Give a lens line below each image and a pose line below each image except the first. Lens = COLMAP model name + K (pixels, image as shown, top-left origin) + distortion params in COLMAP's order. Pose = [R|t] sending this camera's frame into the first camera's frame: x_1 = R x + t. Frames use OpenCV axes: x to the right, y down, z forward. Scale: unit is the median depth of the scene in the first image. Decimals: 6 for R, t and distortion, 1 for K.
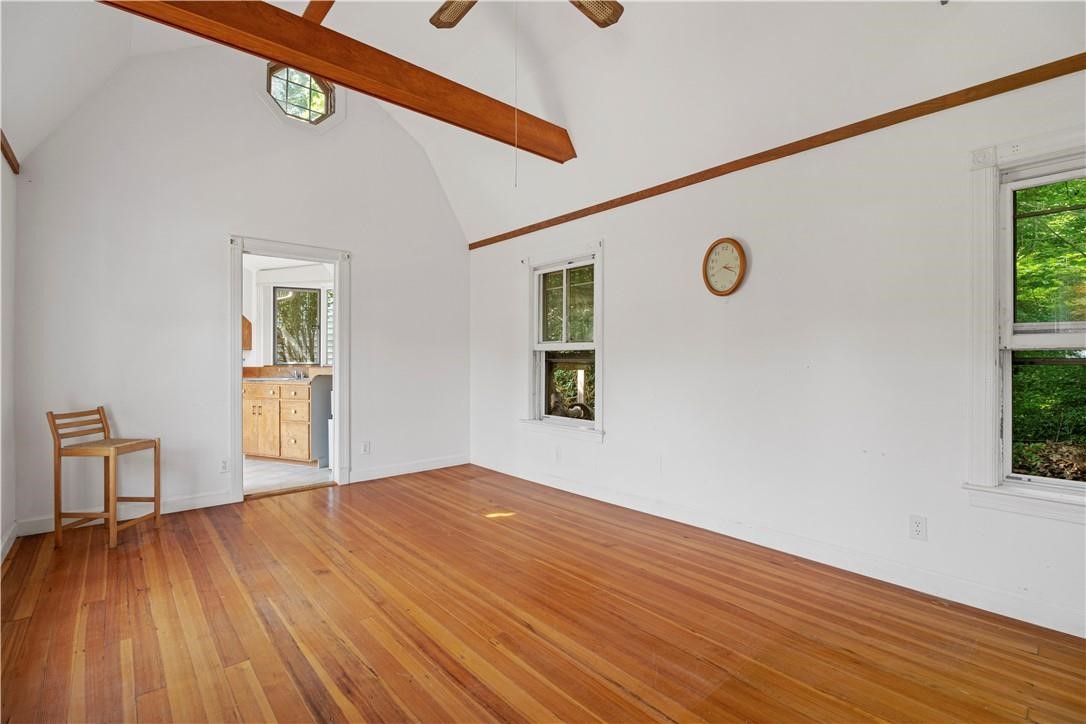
lens RADIAL K [[496.4, 0, 542.2], [0, 496.4, 358.7], [0, 0, 1]] dist [0.000965, -0.000331]
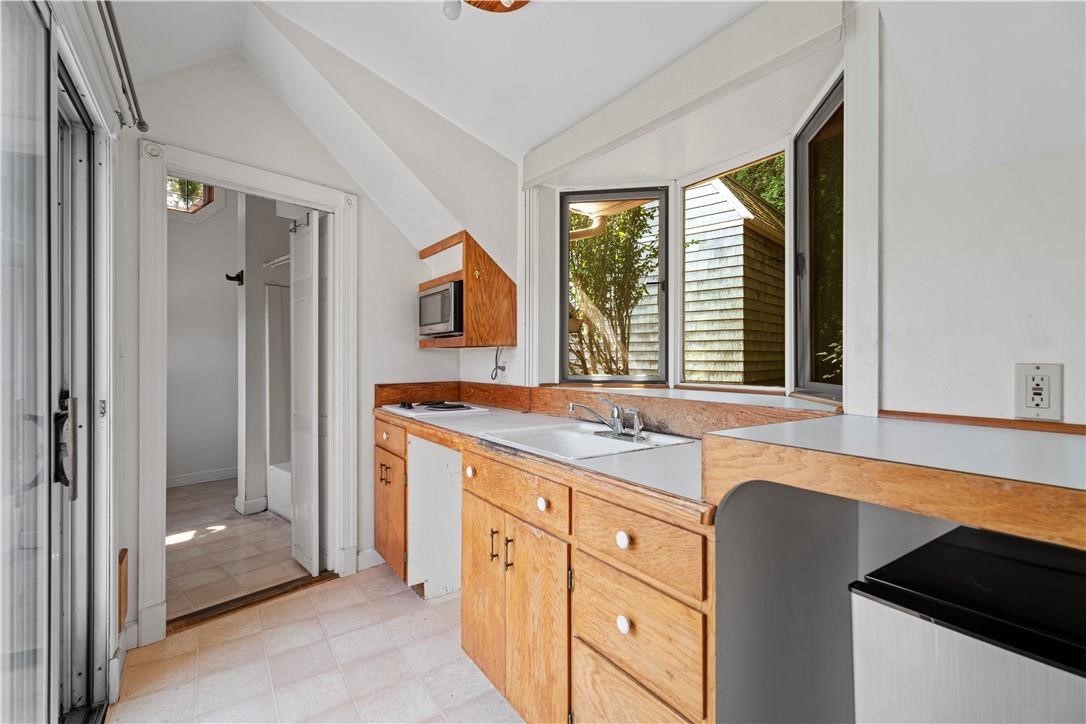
lens RADIAL K [[496.4, 0, 543.0], [0, 496.4, 358.1], [0, 0, 1]] dist [0.000965, -0.000331]
pose [[0.849017, 0.004185, -0.528349, -0.342829], [-0.004005, 0.999991, 0.001485, -0.007588], [0.528351, 0.000855, 0.849026, 0.655686]]
